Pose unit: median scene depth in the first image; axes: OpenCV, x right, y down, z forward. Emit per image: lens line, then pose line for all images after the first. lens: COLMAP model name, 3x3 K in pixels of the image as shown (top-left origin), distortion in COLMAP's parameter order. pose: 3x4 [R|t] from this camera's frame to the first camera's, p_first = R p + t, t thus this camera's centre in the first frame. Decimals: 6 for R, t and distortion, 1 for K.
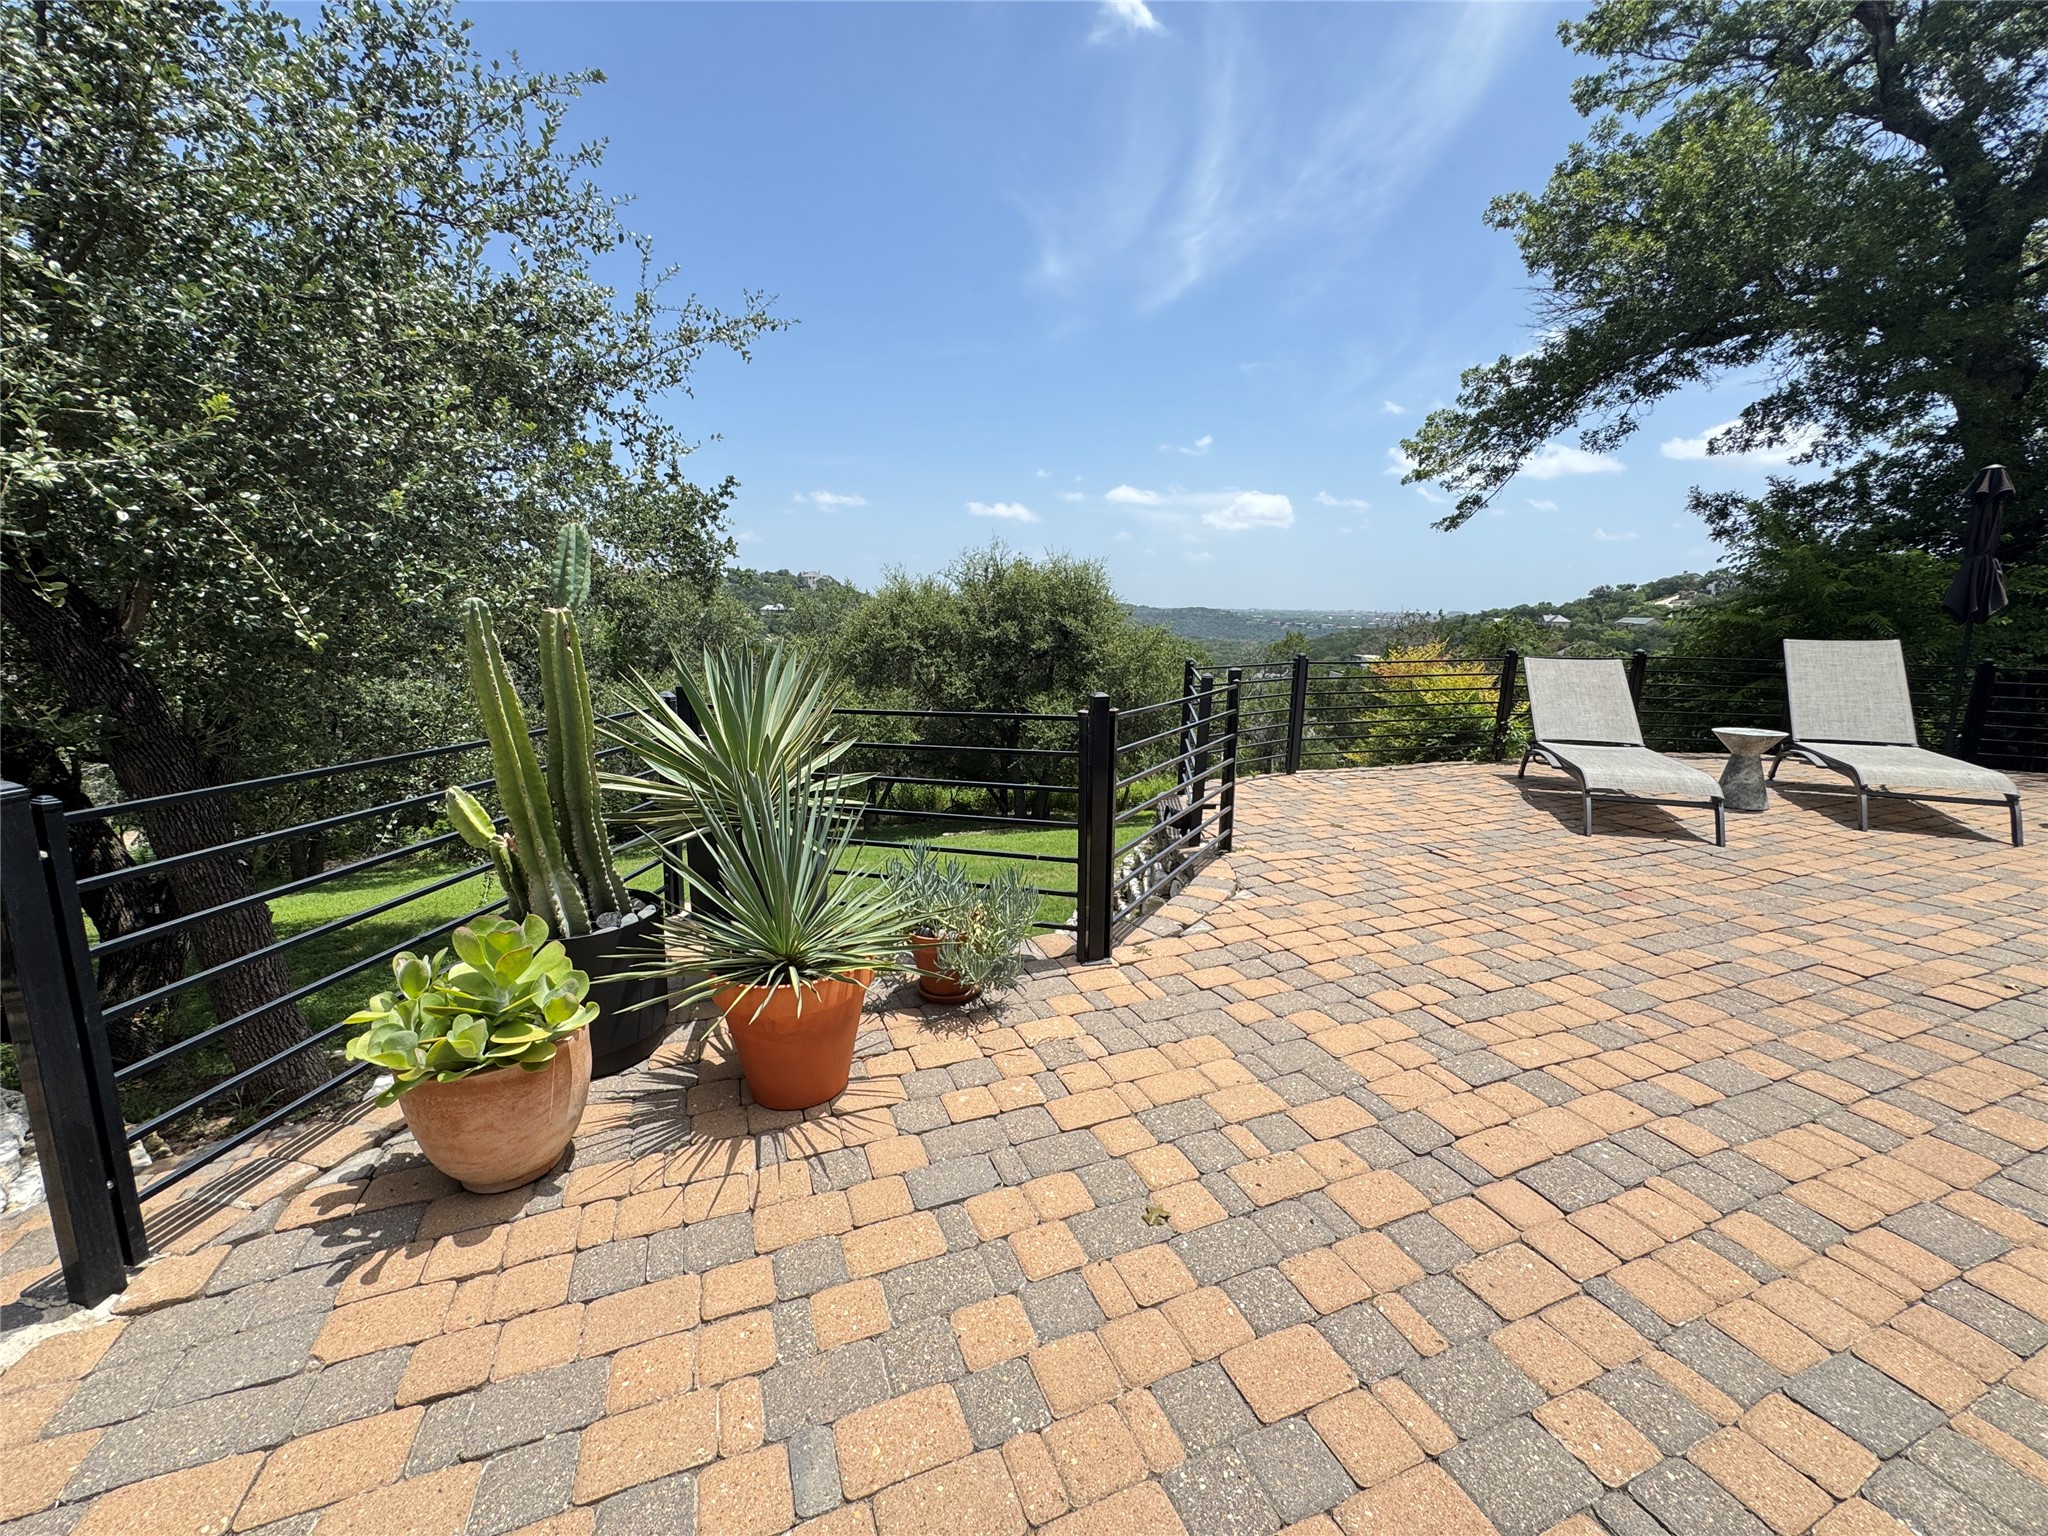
lens RADIAL K [[819.4, 0, 1032.2], [0, 819.4, 766.2], [0, 0, 1]] dist [-0.002183, 0.000648]
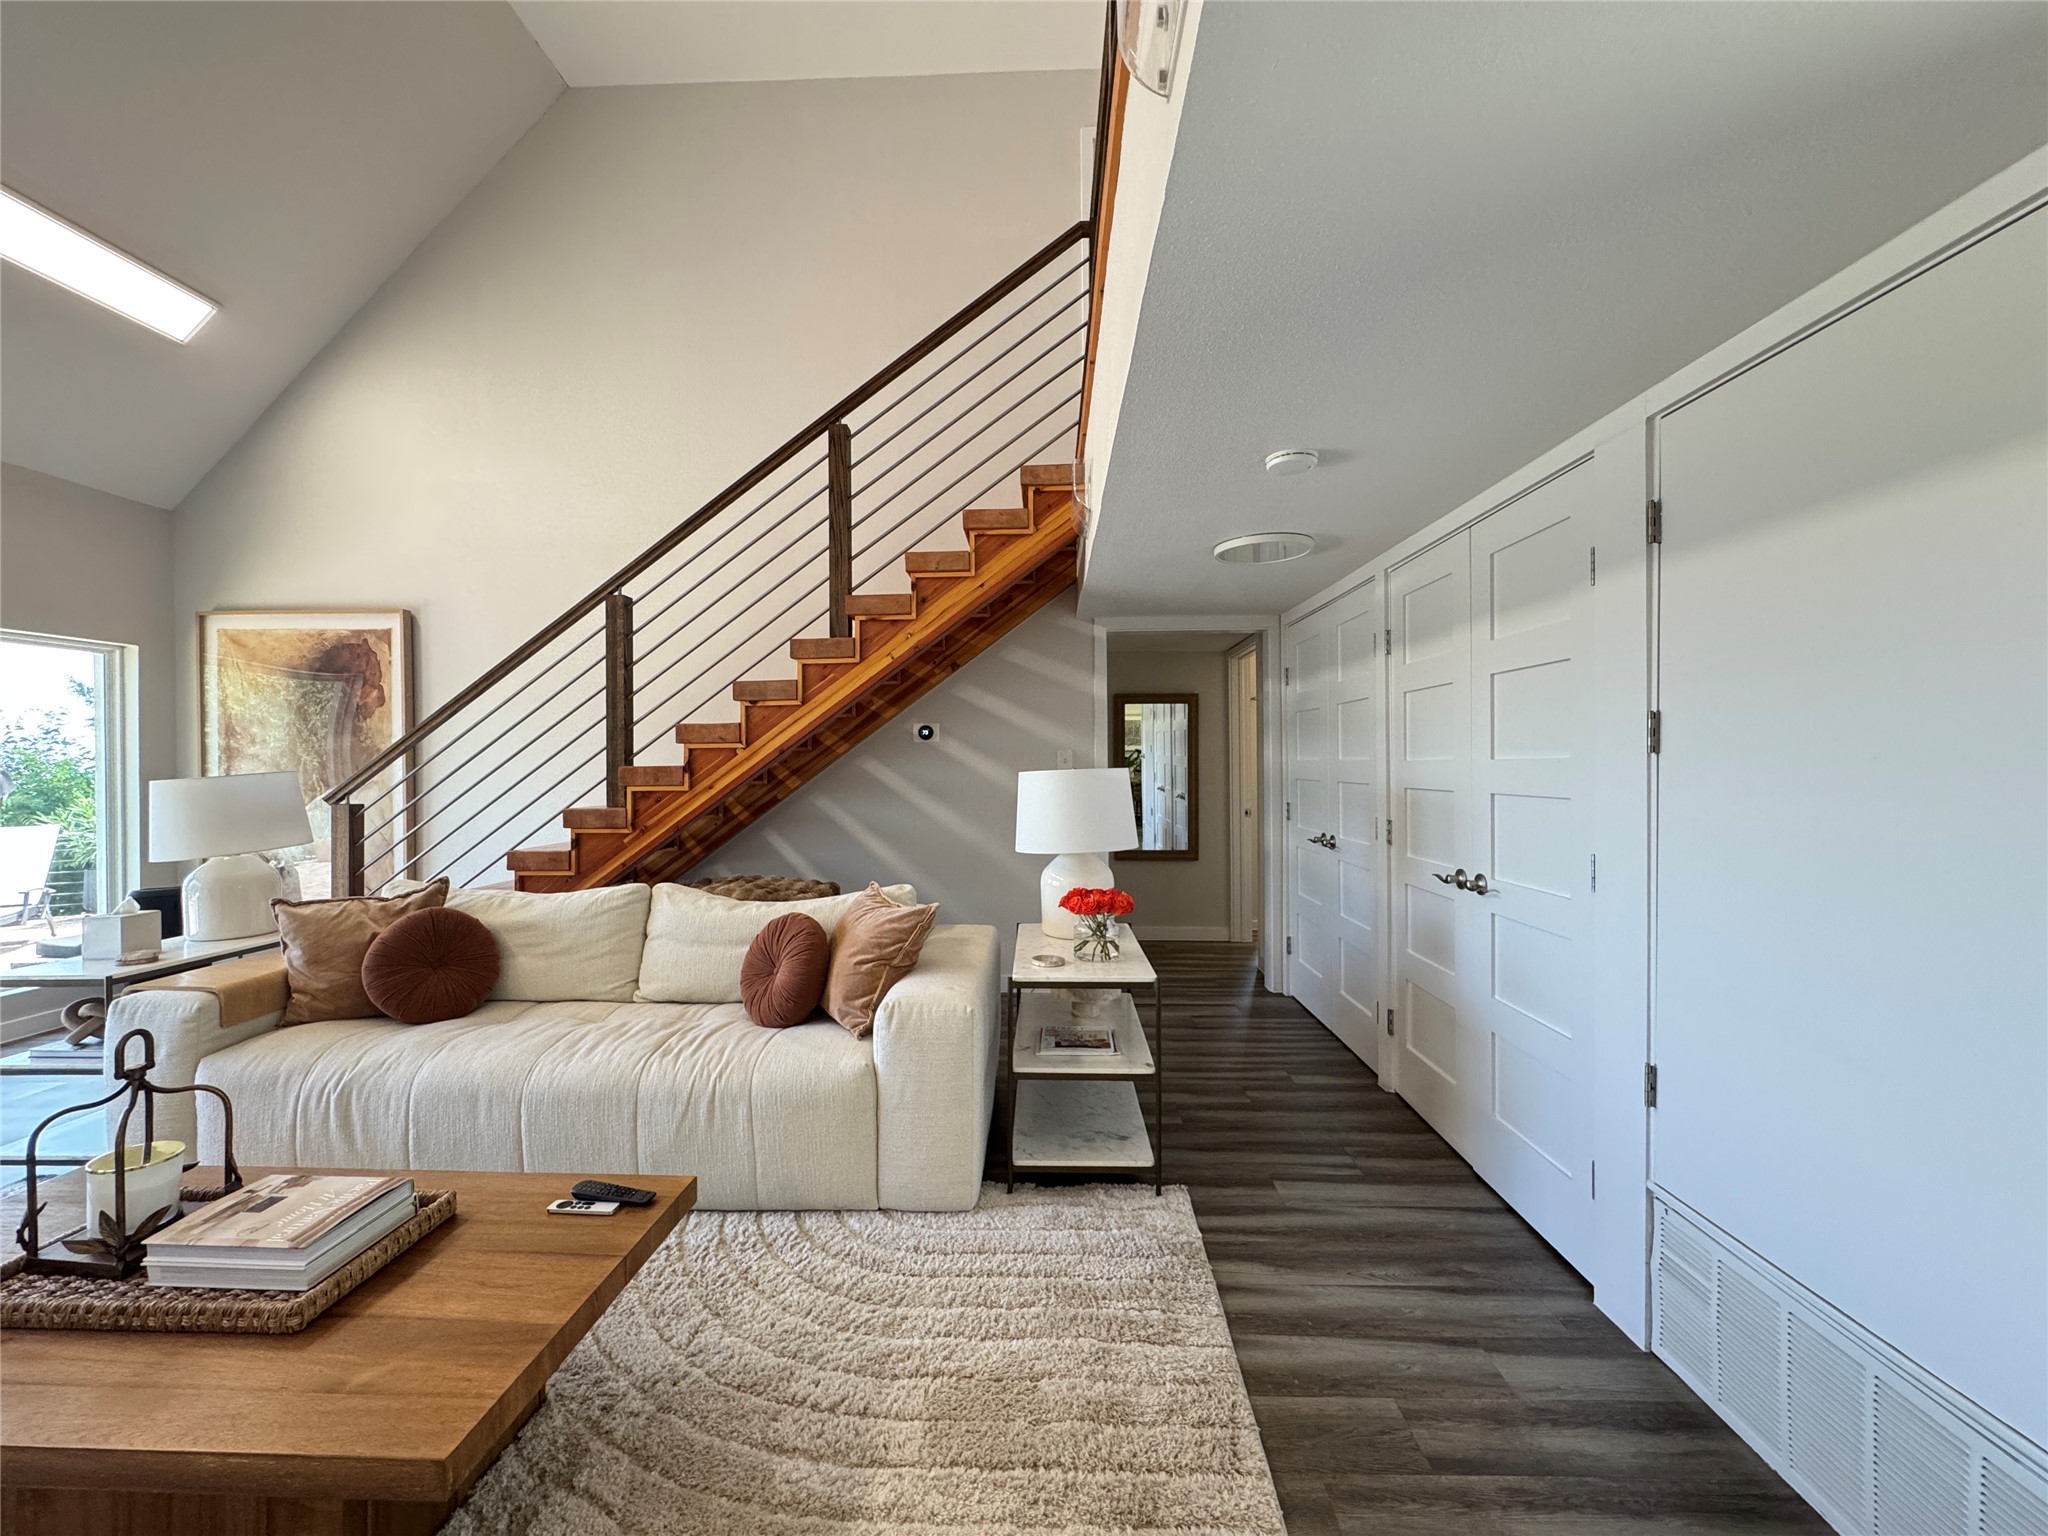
lens RADIAL K [[819.4, 0, 1027.6], [0, 819.4, 765.4], [0, 0, 1]] dist [-0.002183, 0.000648]
pose [[0.405980, -0.017941, 0.913706, 0.344600], [0.189343, 0.979764, -0.064892, 0.078234], [-0.894052, 0.199349, 0.401161, -0.514798]]
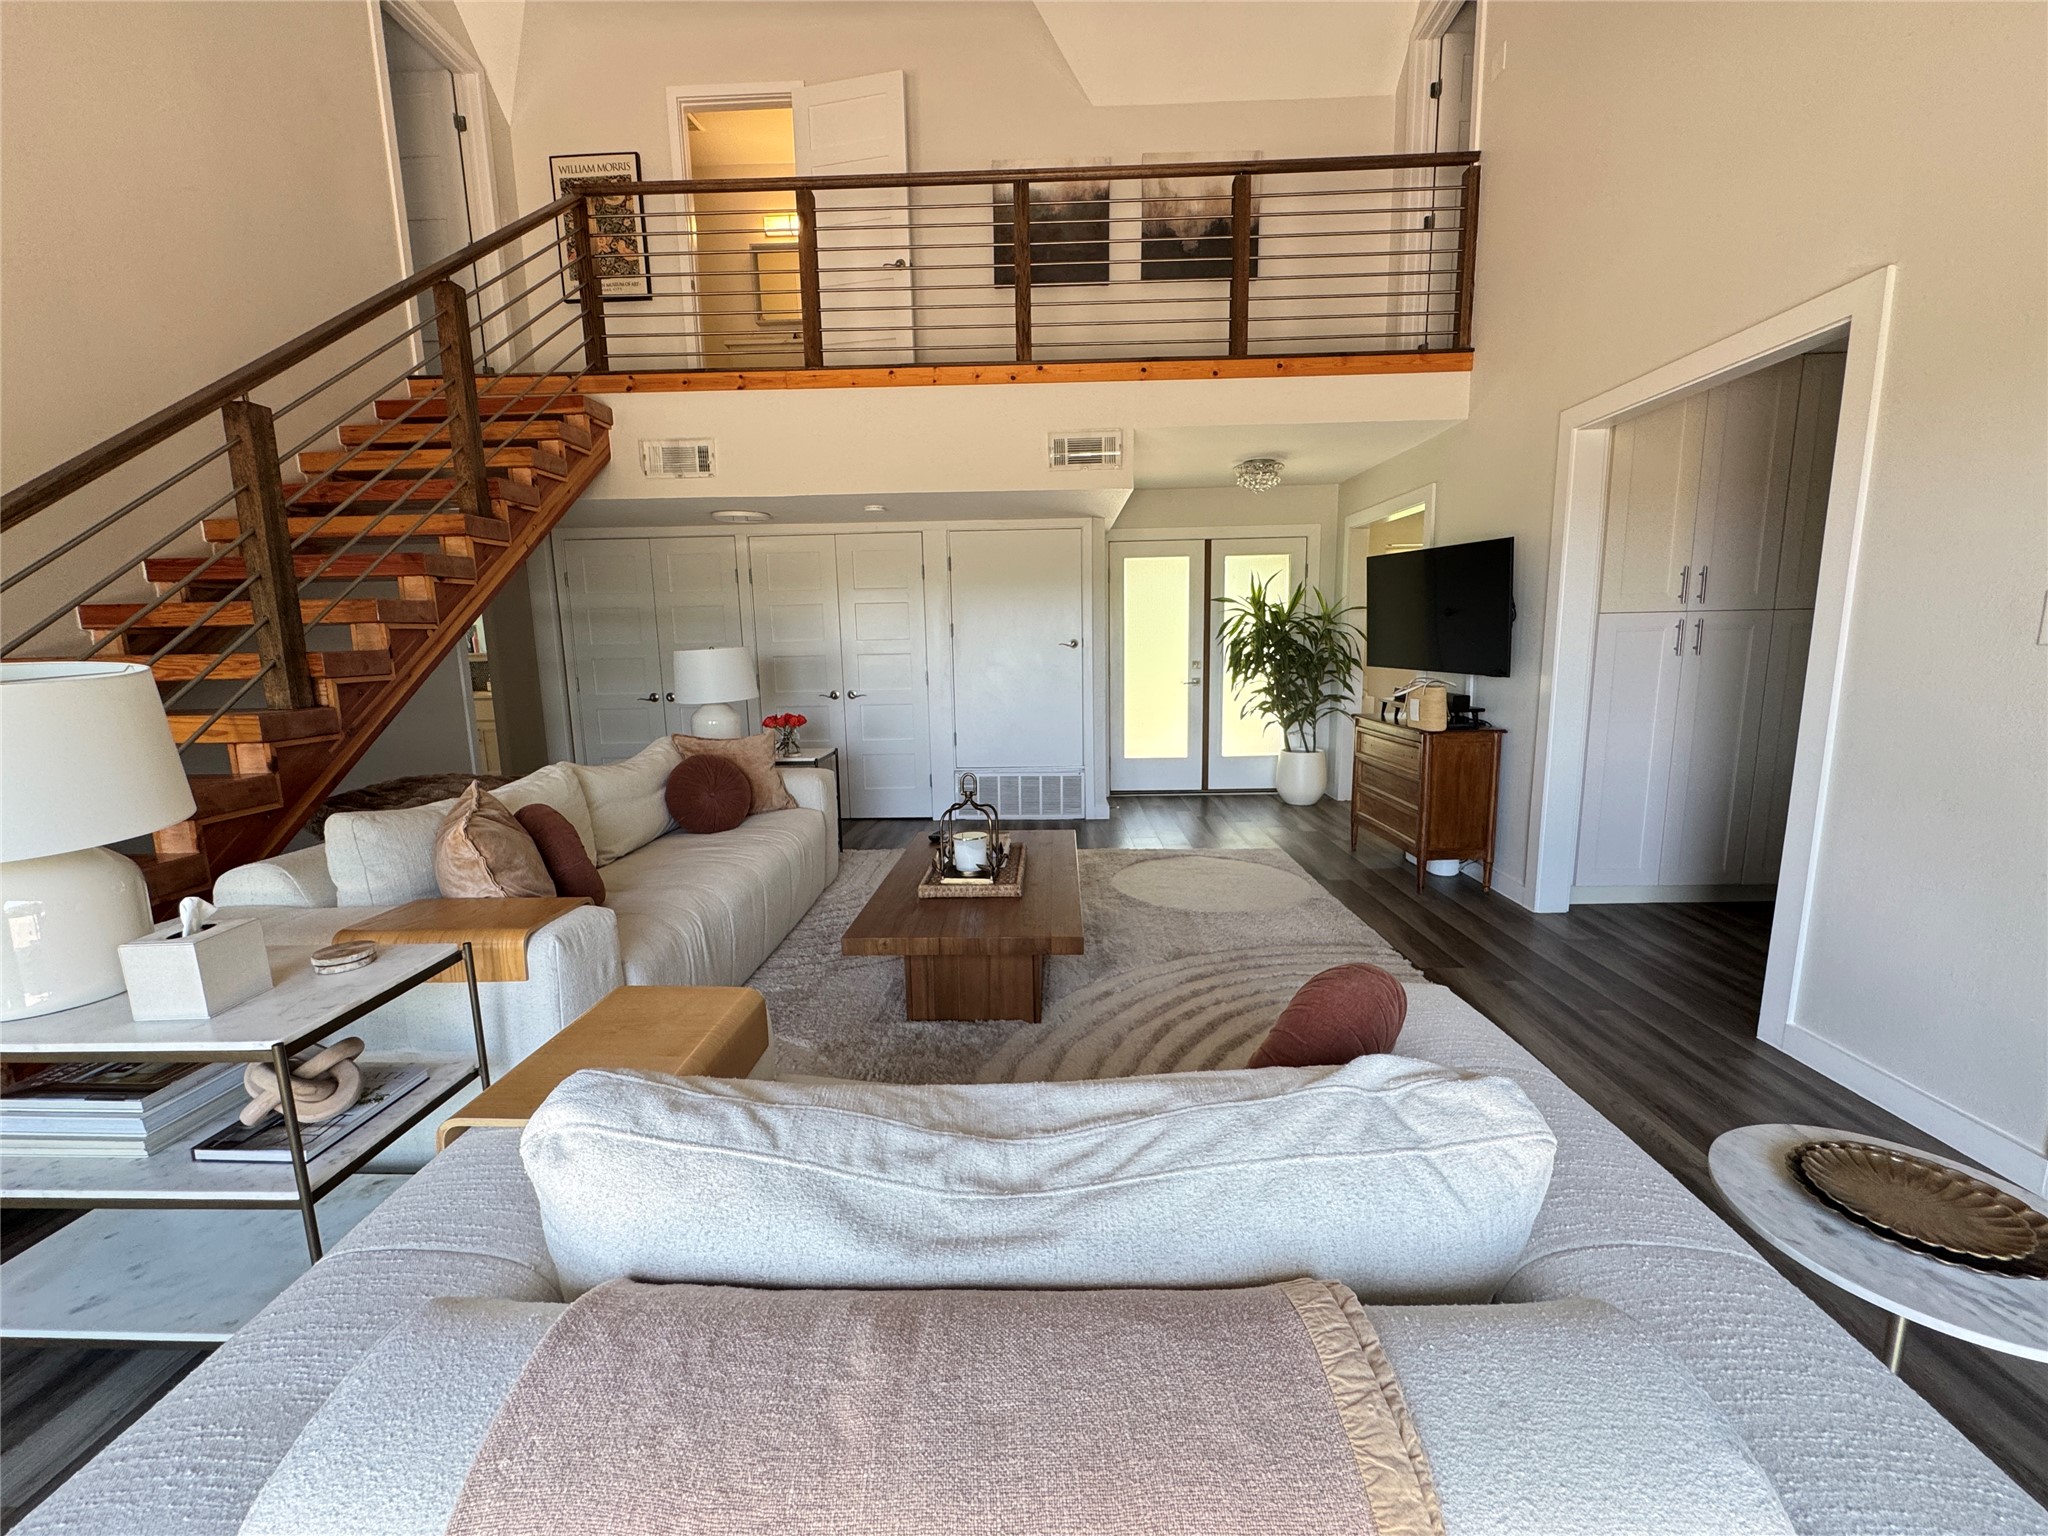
lens RADIAL K [[819.4, 0, 1025.4], [0, 819.4, 766.1], [0, 0, 1]] dist [-0.002183, 0.000648]
pose [[-0.914165, -0.057363, 0.401262, 0.289565], [0.087421, 0.938737, 0.333363, 0.002556], [-0.395802, 0.339828, -0.853146, -0.135488]]
